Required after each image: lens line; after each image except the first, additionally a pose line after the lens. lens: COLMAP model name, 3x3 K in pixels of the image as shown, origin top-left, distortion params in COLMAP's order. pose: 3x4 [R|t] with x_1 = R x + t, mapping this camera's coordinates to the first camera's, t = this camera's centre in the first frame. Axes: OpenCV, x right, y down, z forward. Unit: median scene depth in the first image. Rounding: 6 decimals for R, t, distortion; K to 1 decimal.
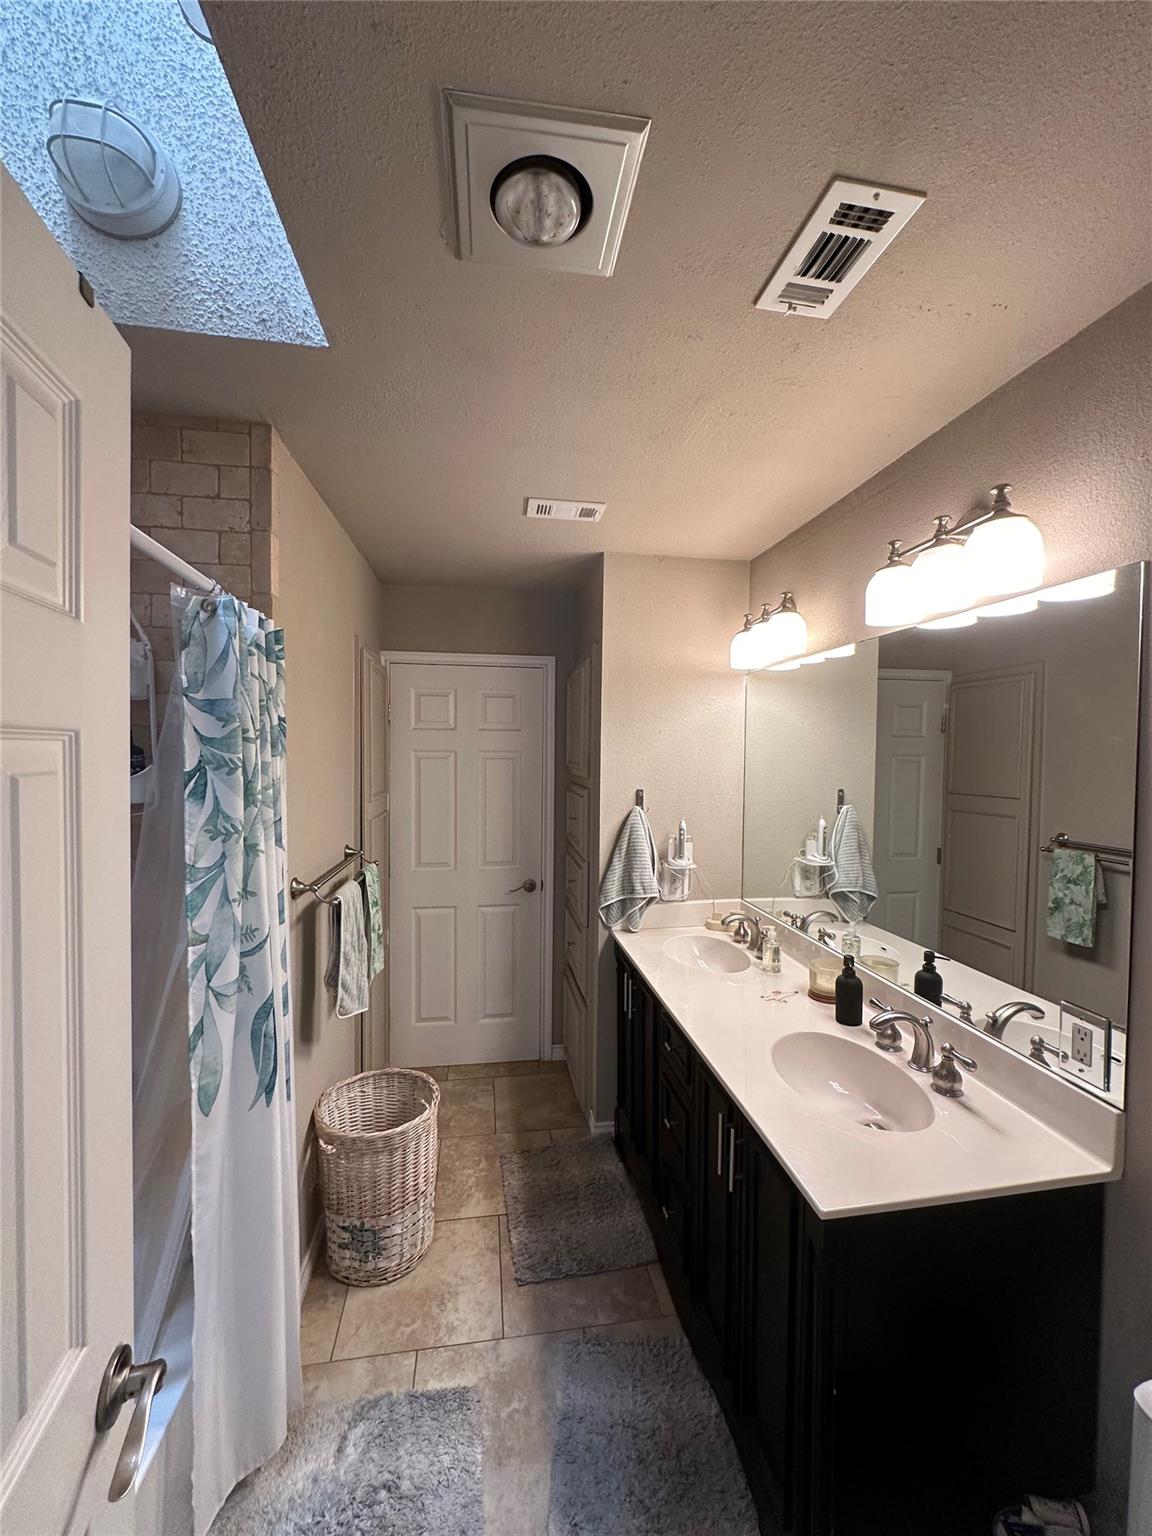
lens RADIAL K [[609.4, 0, 577.2], [0, 609.4, 769.0], [0, 0, 1]] dist [-0.007016, 0.000795]
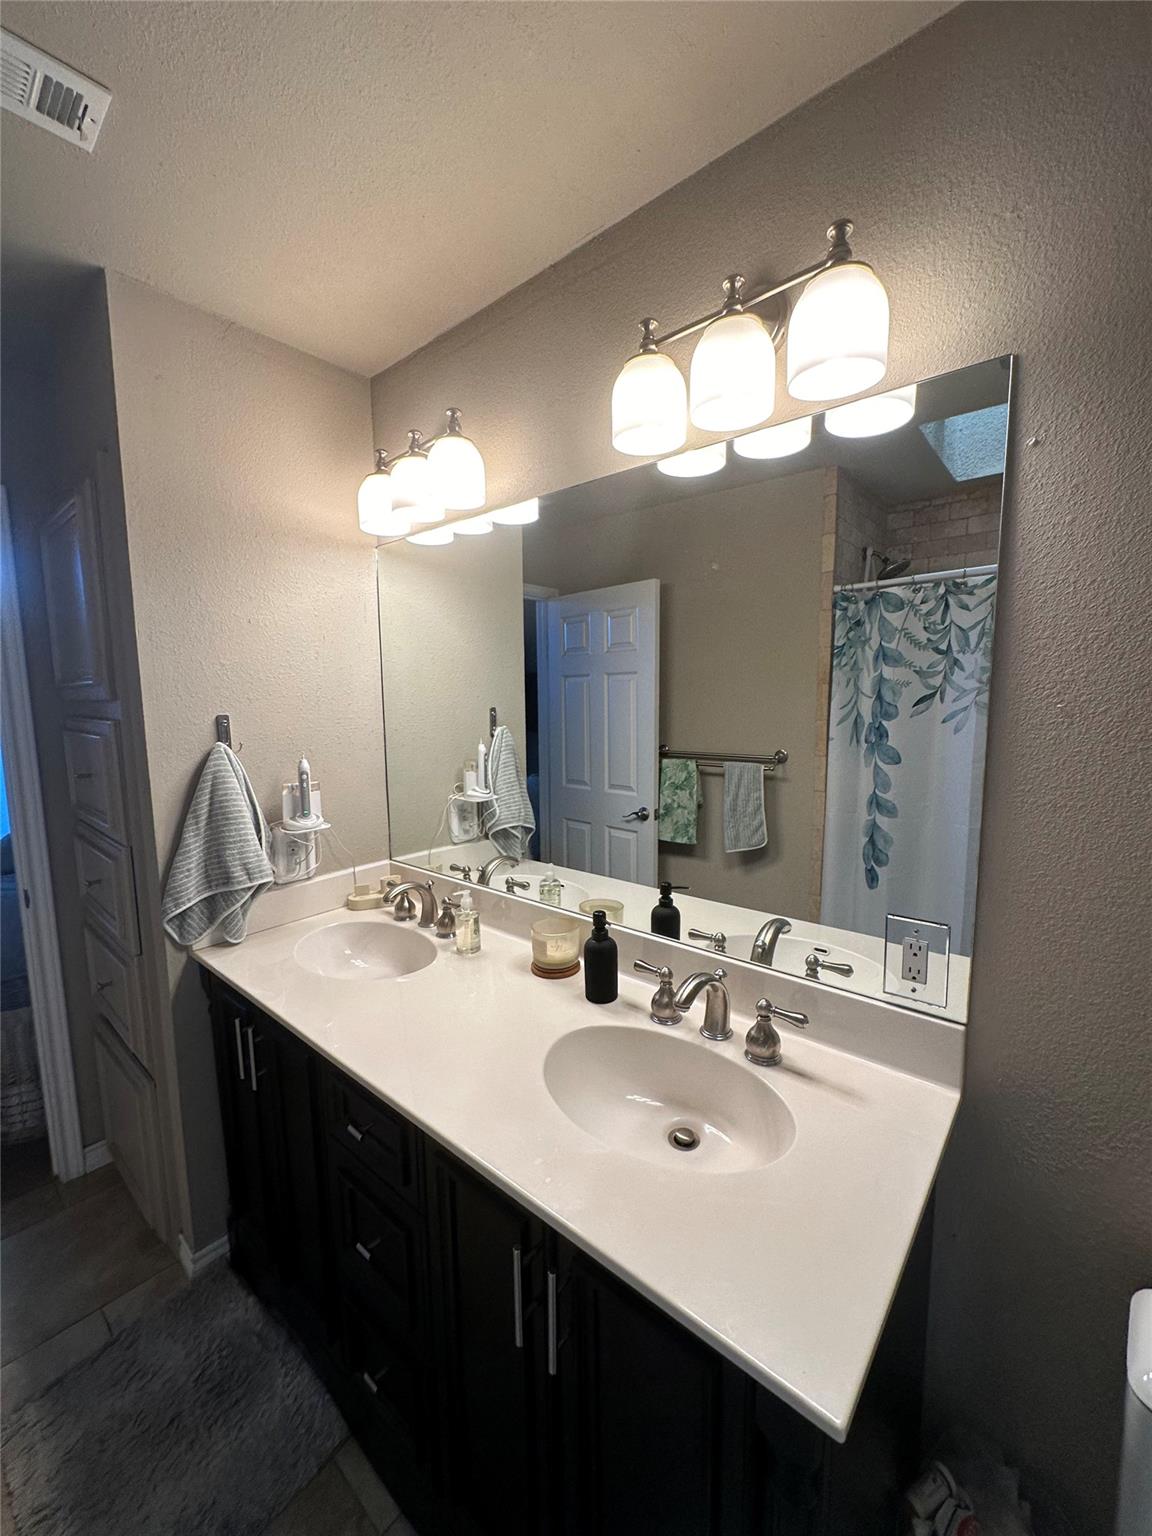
lens RADIAL K [[609.4, 0, 577.4], [0, 609.4, 772.2], [0, 0, 1]] dist [-0.007016, 0.000795]
pose [[0.762274, -0.094662, 0.640294, -0.021566], [0.034700, 0.993802, 0.105614, 0.040473], [-0.646323, -0.058289, 0.760834, 0.315814]]
